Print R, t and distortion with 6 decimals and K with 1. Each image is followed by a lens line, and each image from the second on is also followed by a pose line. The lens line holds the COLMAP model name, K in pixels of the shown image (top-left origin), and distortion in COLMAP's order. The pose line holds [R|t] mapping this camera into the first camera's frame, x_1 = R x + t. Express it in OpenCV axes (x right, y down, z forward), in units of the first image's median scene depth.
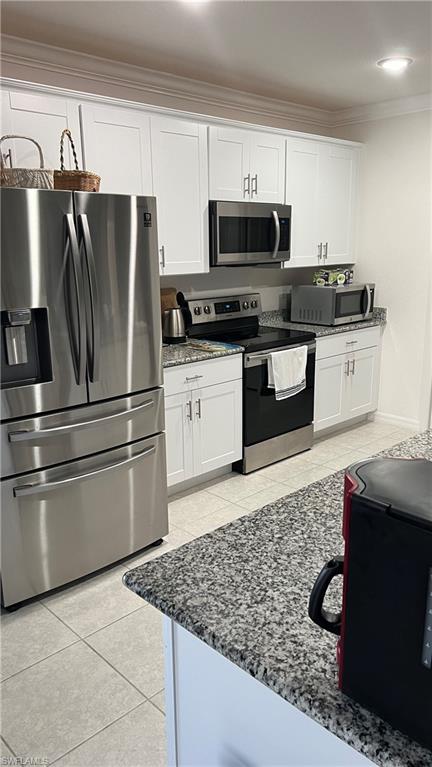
lens RADIAL K [[581.9, 0, 215.7], [0, 581.9, 387.2], [0, 0, 1]] dist [0.085999, -0.101923]
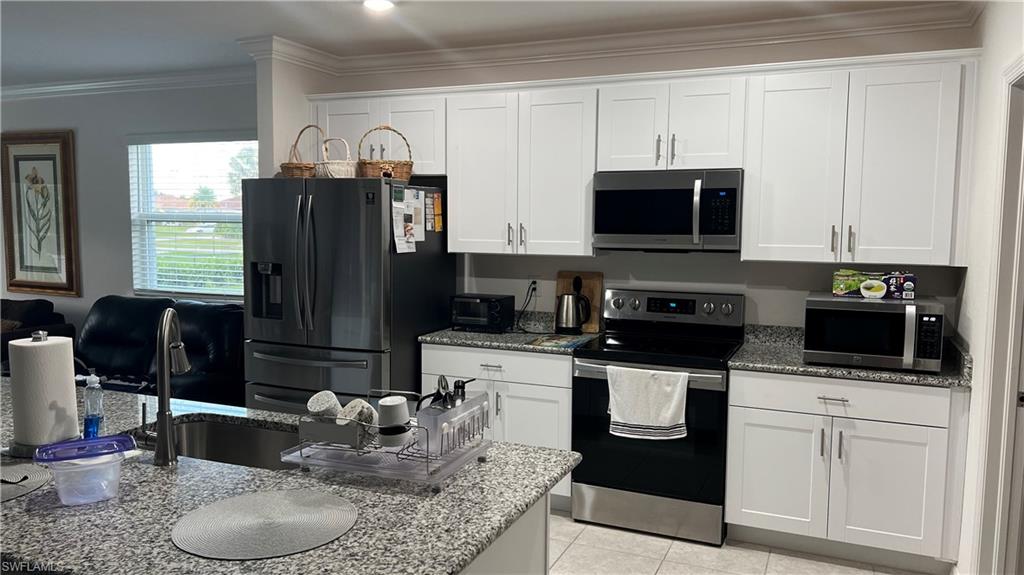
lens RADIAL K [[758.8, 0, 512.0], [0, 758.8, 287.5], [0, 0, 1]] dist [0.084646, -0.149333]
pose [[0.385283, 0.098960, -0.917477, 0.858878], [-0.236938, 0.971510, 0.005289, -0.122441], [0.891862, 0.215347, 0.397754, 0.451890]]
